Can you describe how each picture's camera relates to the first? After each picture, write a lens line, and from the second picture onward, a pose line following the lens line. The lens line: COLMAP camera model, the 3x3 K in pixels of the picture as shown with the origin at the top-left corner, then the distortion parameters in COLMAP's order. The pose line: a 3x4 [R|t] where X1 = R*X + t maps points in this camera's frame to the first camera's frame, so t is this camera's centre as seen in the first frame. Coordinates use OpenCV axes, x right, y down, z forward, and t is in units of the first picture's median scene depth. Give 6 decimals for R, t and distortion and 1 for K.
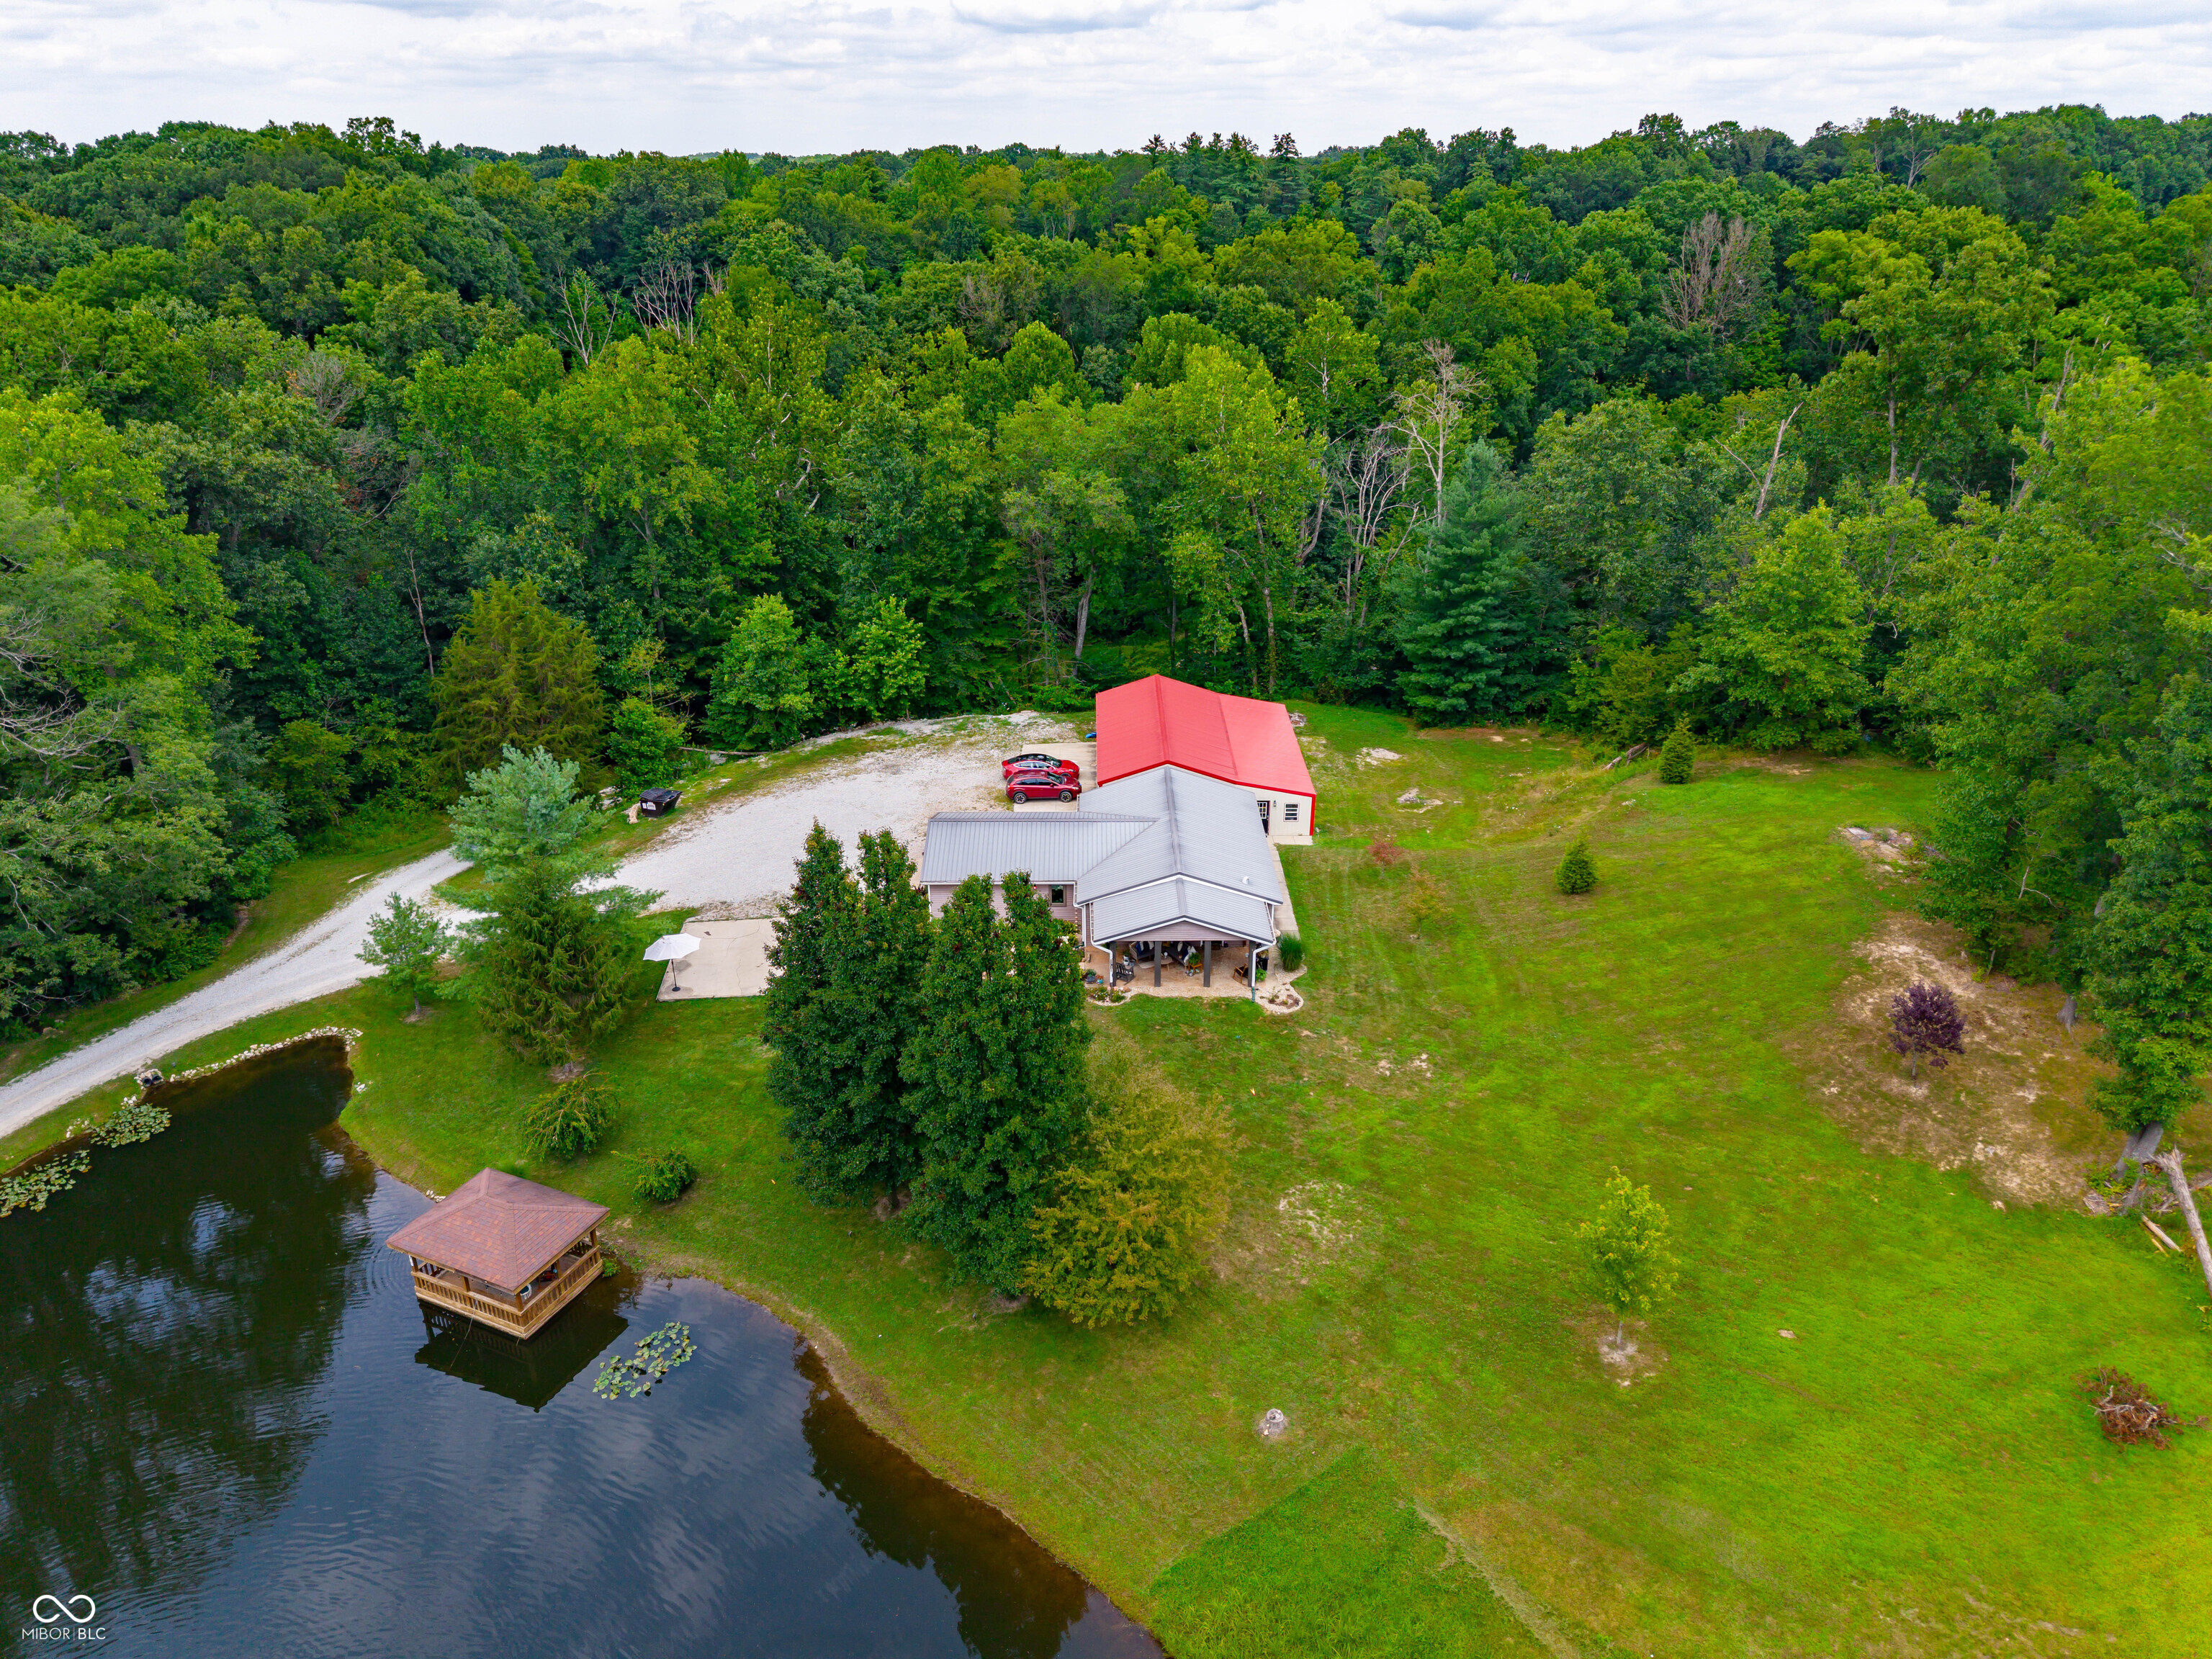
lens RADIAL K [[1507.4, 0, 1106.0], [0, 1507.4, 829.5], [0, 0, 1]] dist [0.043958, -0.056764]
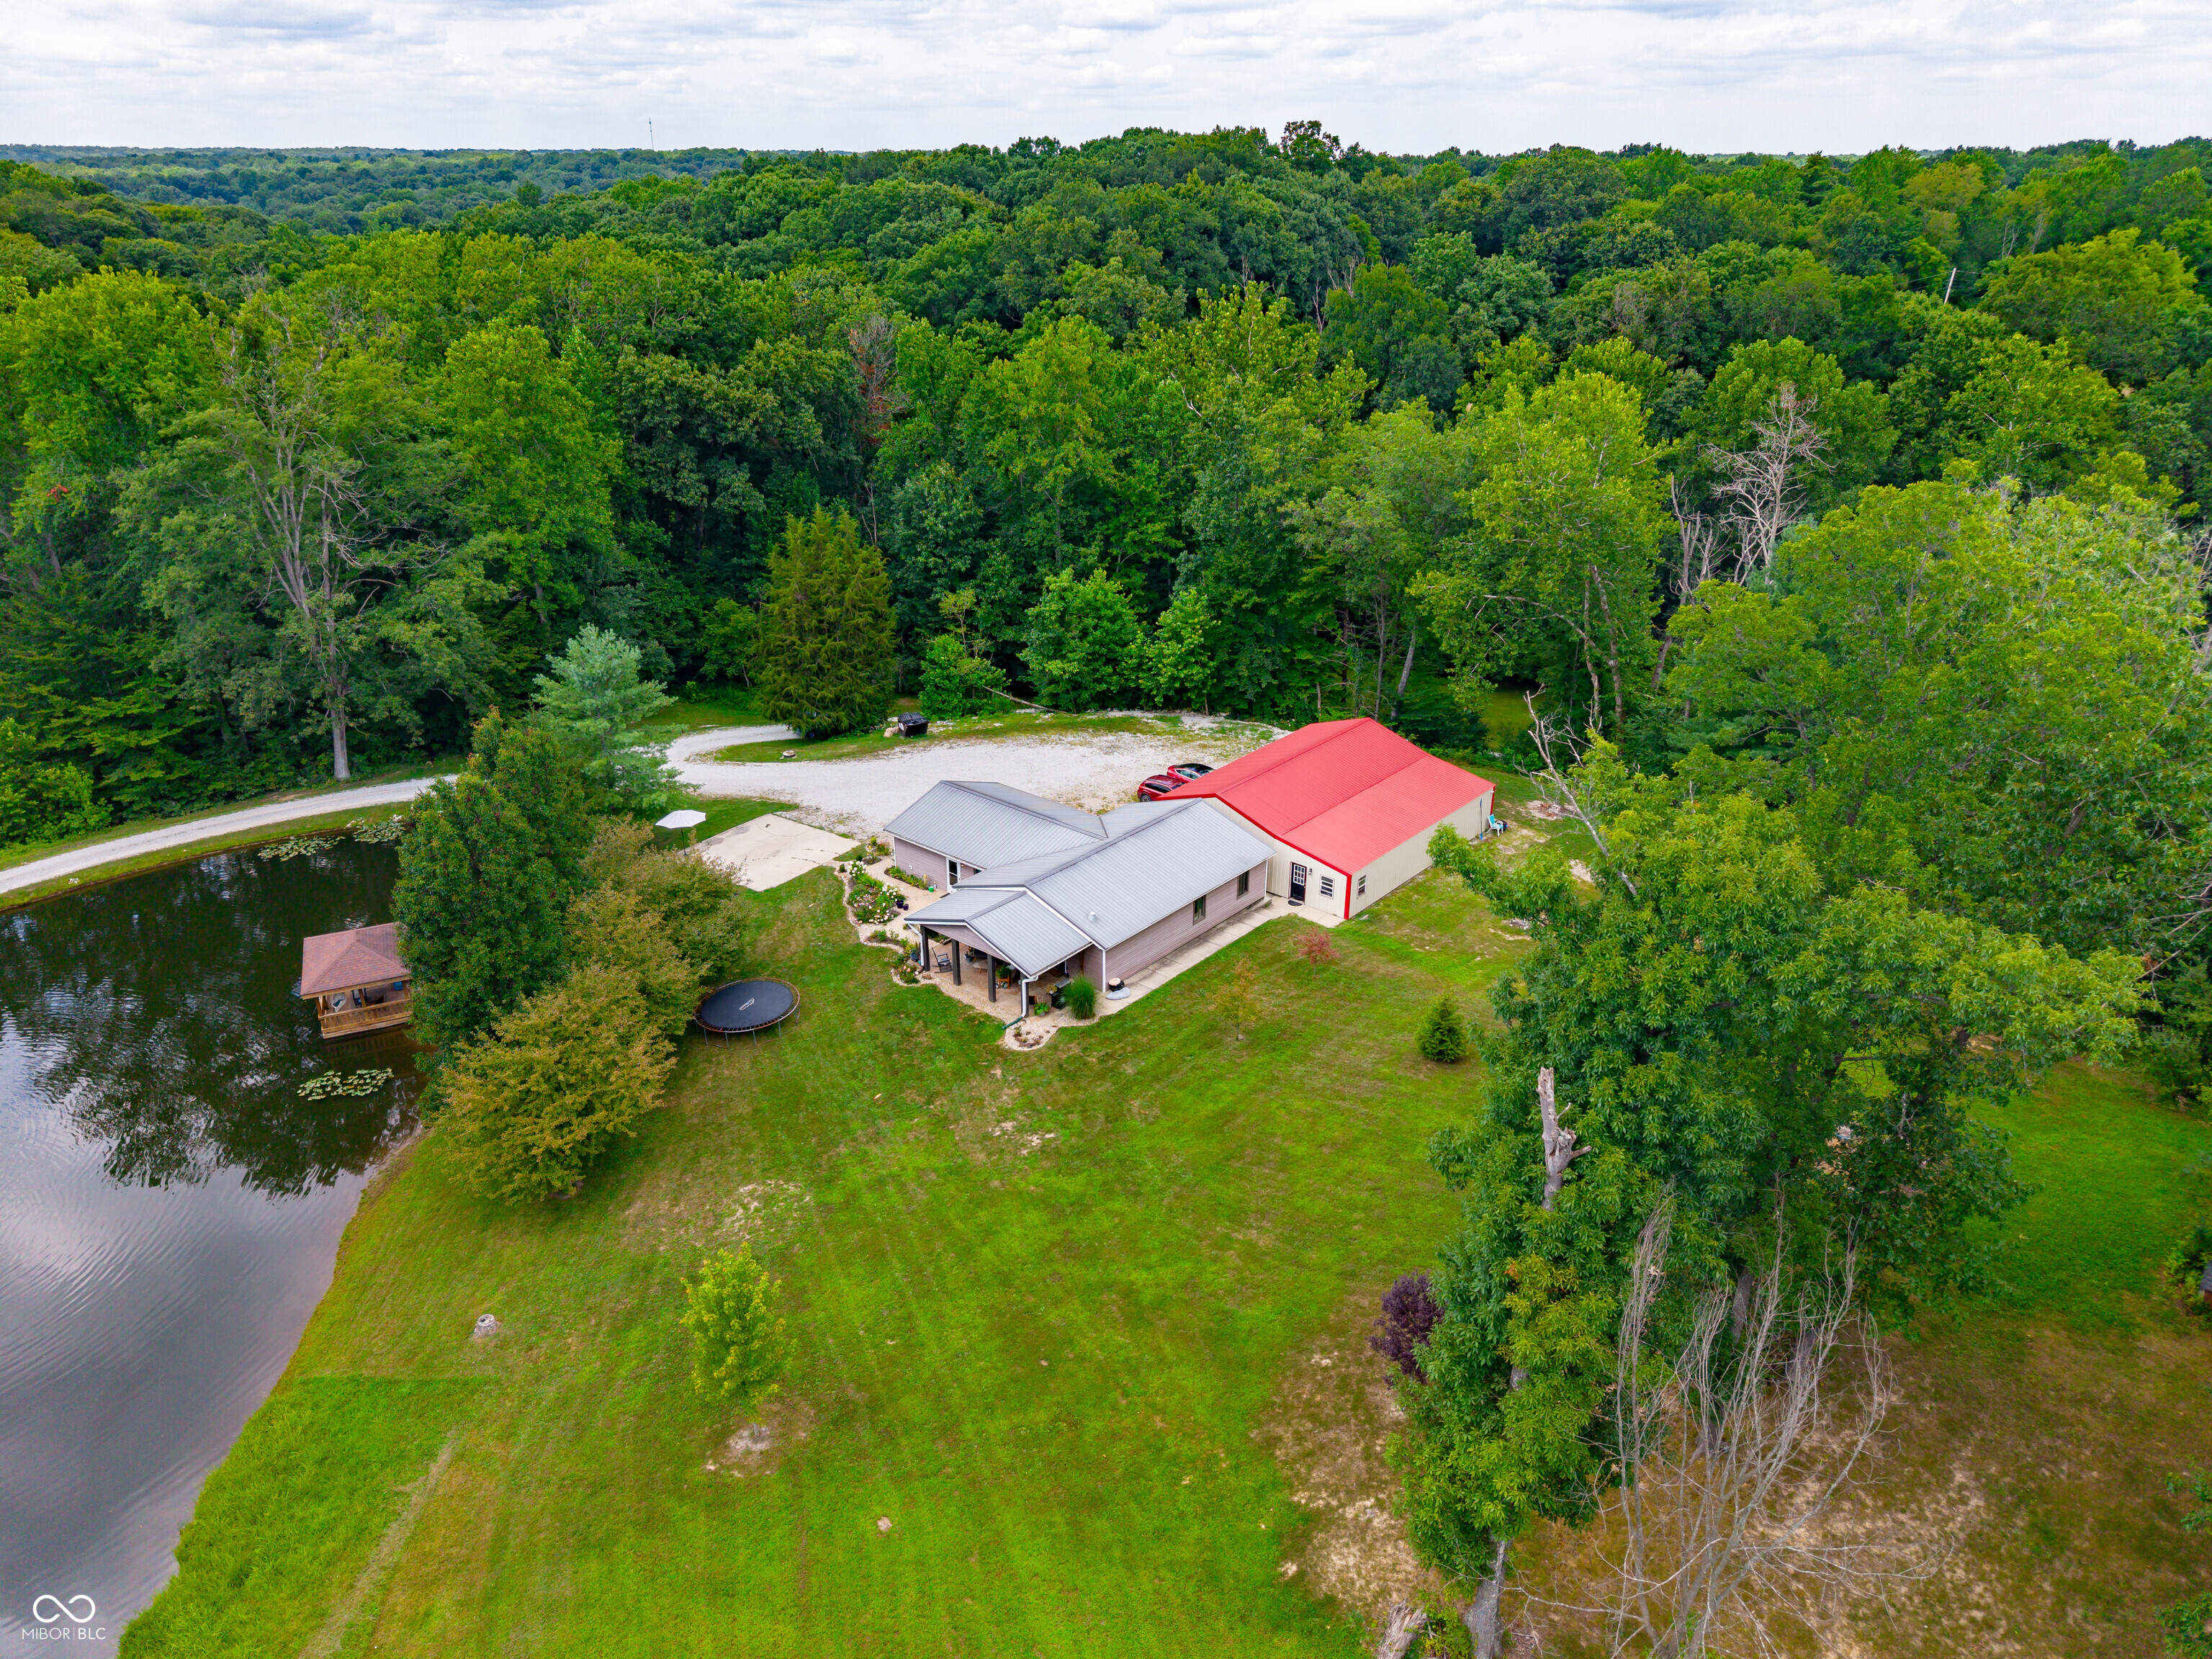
lens RADIAL K [[1507.4, 0, 1106.0], [0, 1507.4, 829.5], [0, 0, 1]] dist [0.043958, -0.056764]
pose [[0.753015, 0.264752, -0.602391, 0.484971], [-0.264187, 0.960100, 0.091720, -0.080167], [0.602638, 0.090077, 0.792914, 0.181637]]
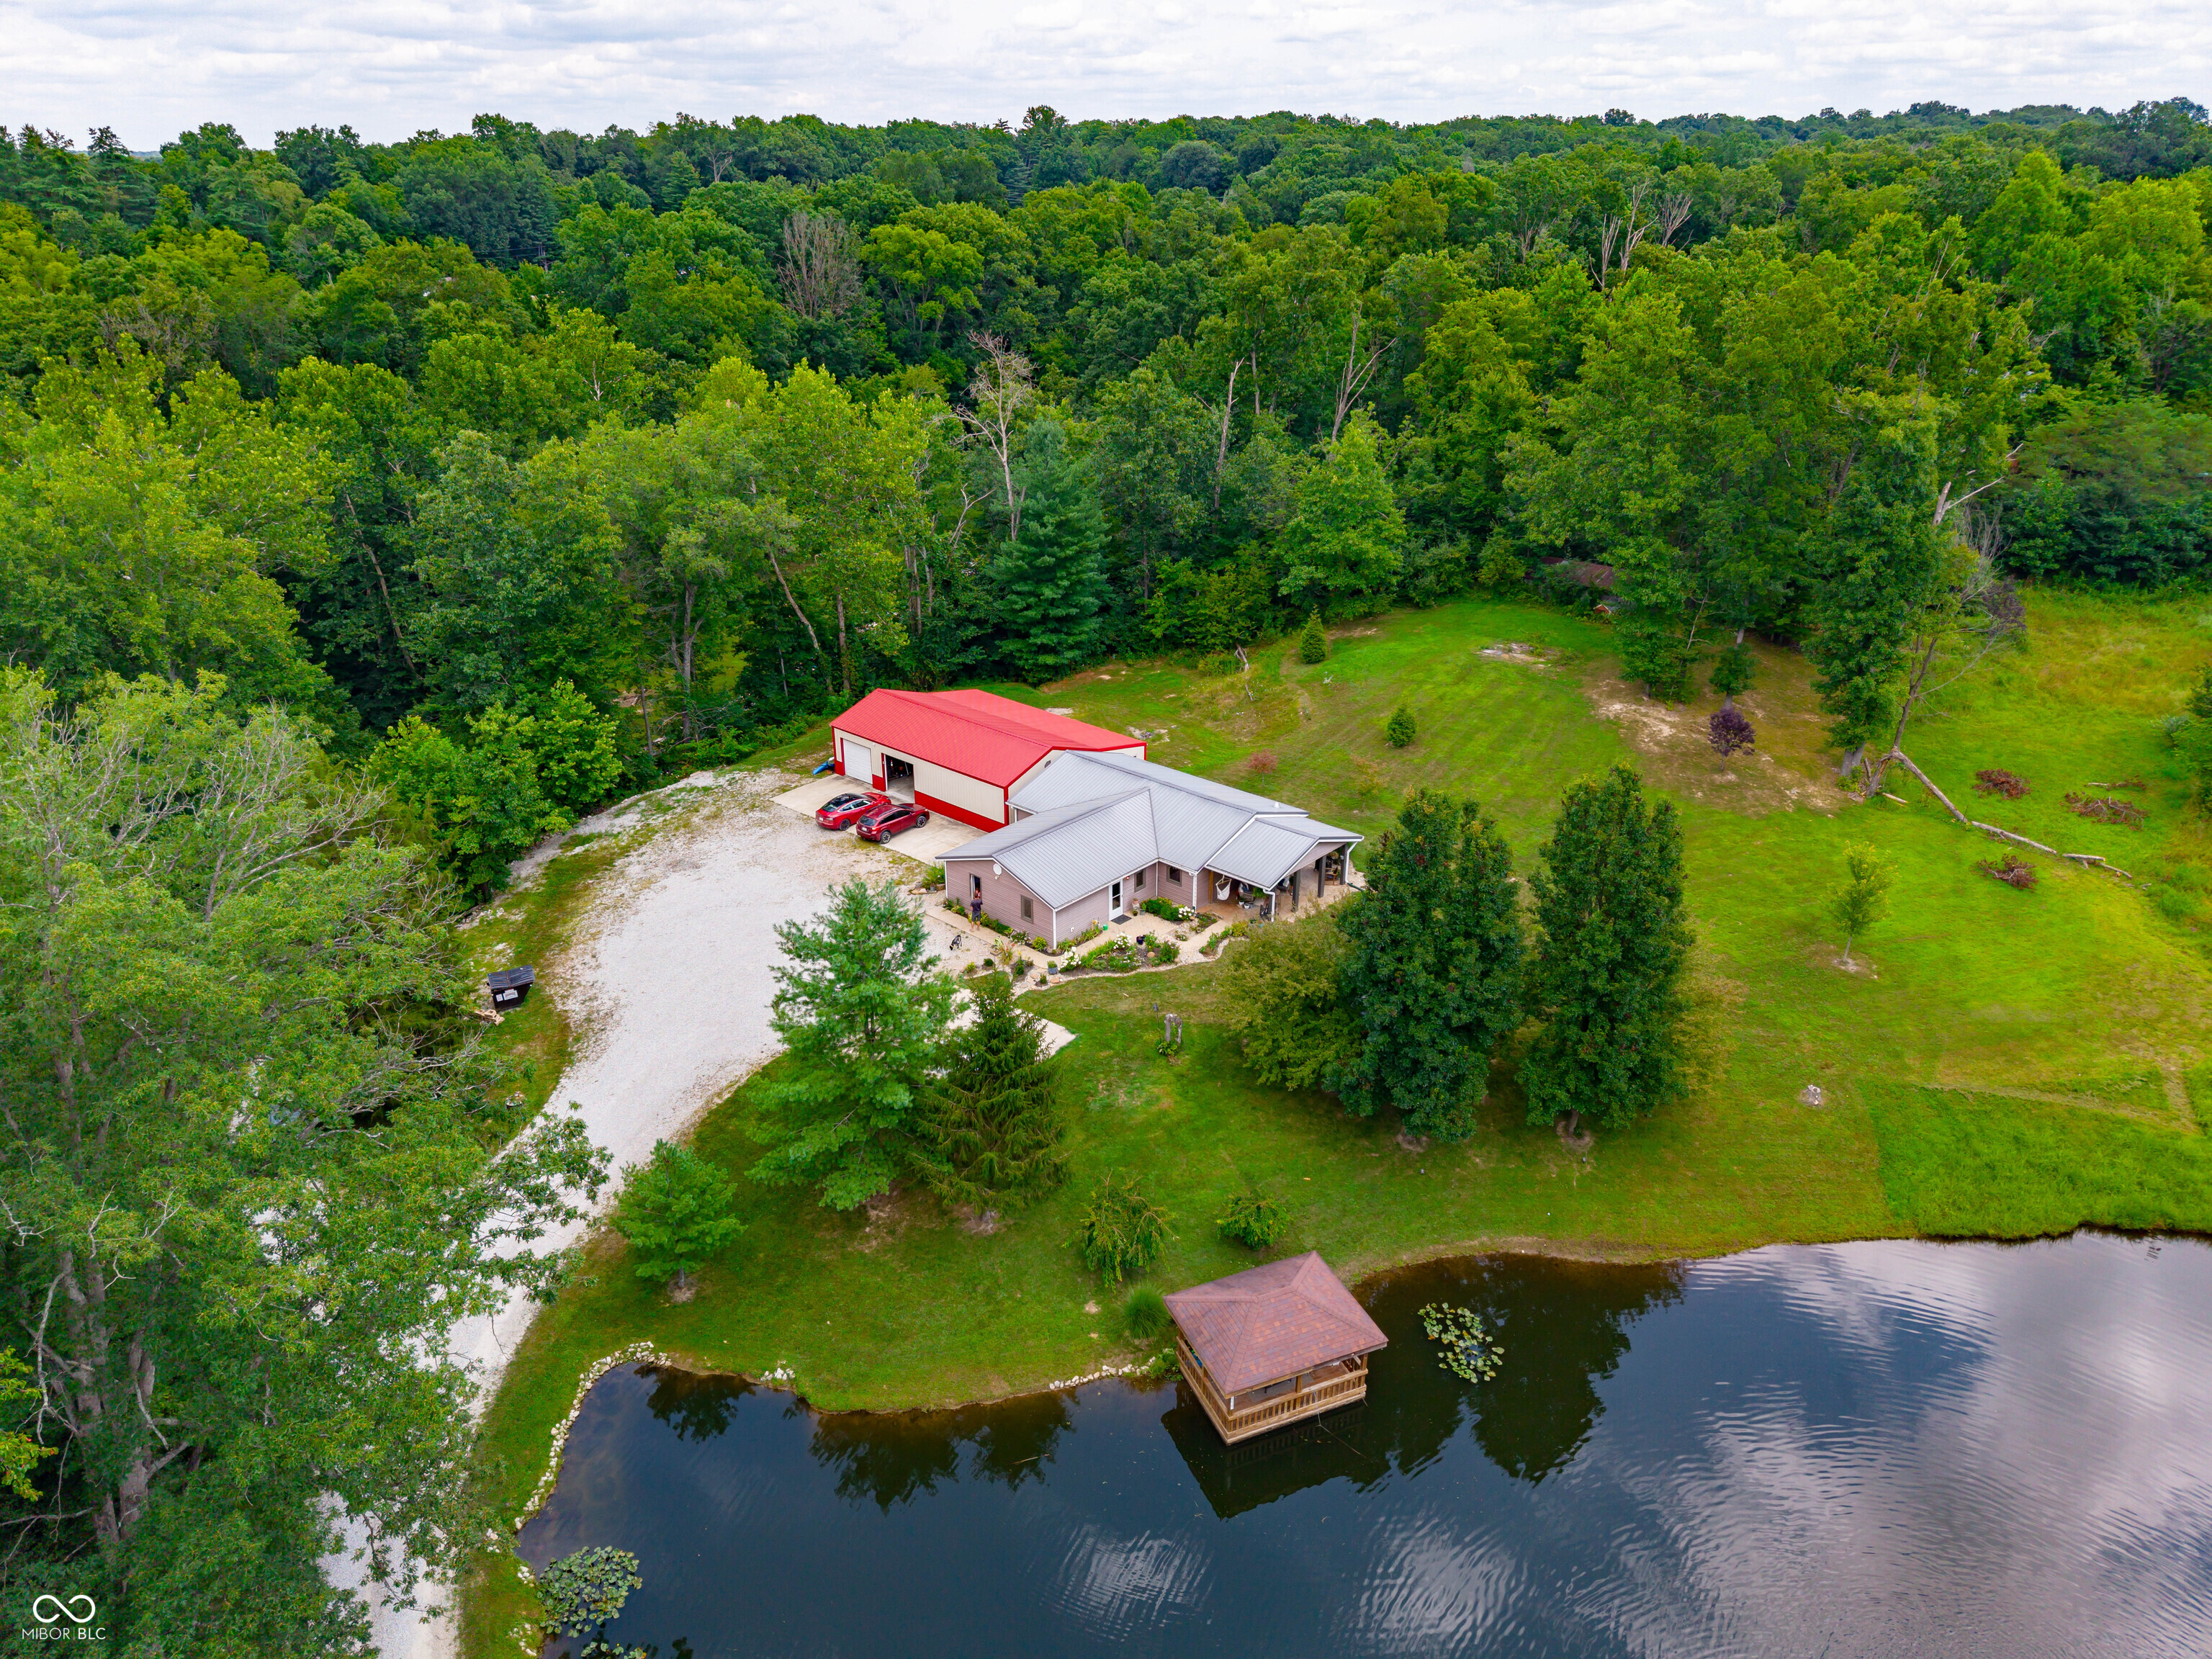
lens RADIAL K [[1554.7, 0, 1106.0], [0, 1554.7, 829.5], [0, 0, 1]] dist [0.064060, -0.085869]
pose [[0.651456, -0.291380, 0.700502, -0.587213], [0.301726, 0.946654, 0.113168, -0.084920], [-0.696108, 0.137636, 0.704621, 0.211819]]
